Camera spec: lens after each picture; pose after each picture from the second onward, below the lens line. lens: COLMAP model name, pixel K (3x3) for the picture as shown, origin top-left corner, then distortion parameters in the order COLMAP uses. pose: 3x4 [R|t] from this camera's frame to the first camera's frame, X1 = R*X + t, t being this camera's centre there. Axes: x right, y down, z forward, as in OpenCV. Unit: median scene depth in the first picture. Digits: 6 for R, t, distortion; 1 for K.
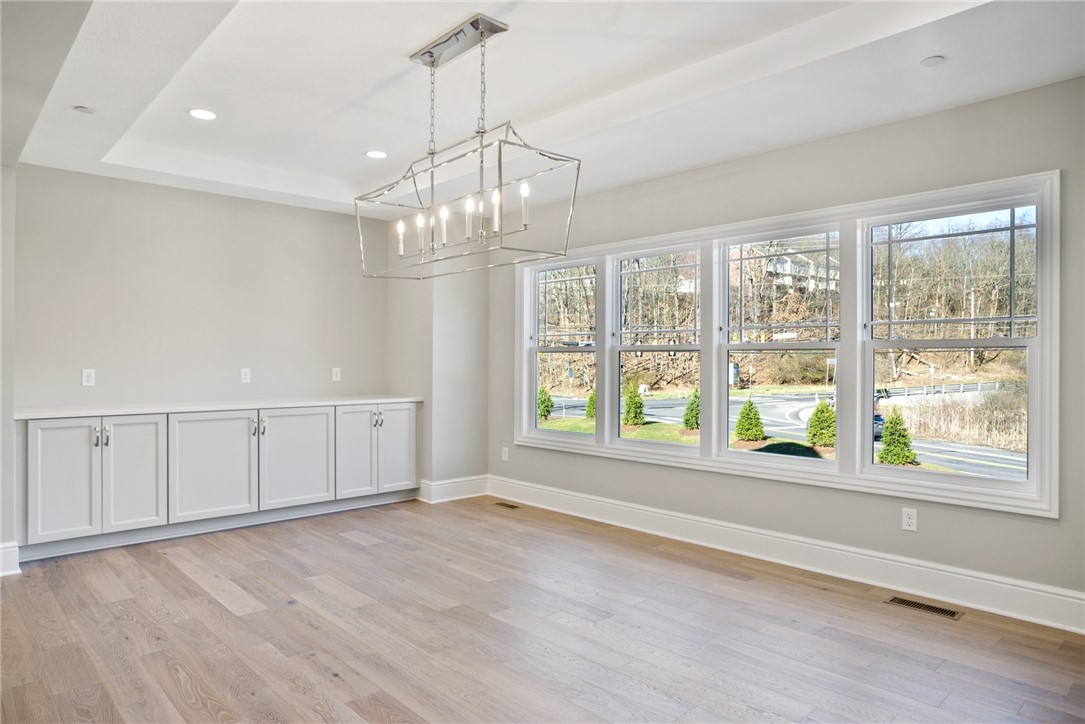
lens RADIAL K [[682.0, 0, 541.1], [0, 682.0, 361.7], [0, 0, 1]] dist [-0.000236, -0.000085]
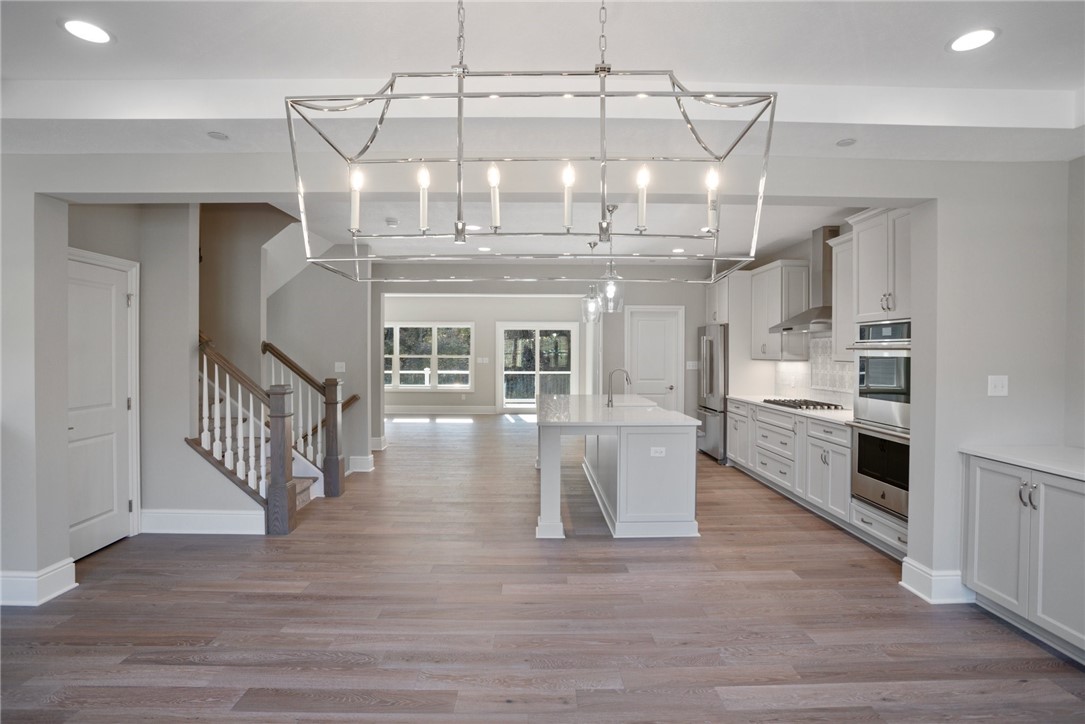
lens RADIAL K [[530.7, 0, 541.1], [0, 530.7, 362.7], [0, 0, 1]] dist [-0.014361, -0.000293]
pose [[-0.671135, 0.009906, -0.741269, 0.223539], [-0.000815, 0.999900, 0.014100, -0.064754], [0.741335, 0.010067, -0.671060, 1.319139]]
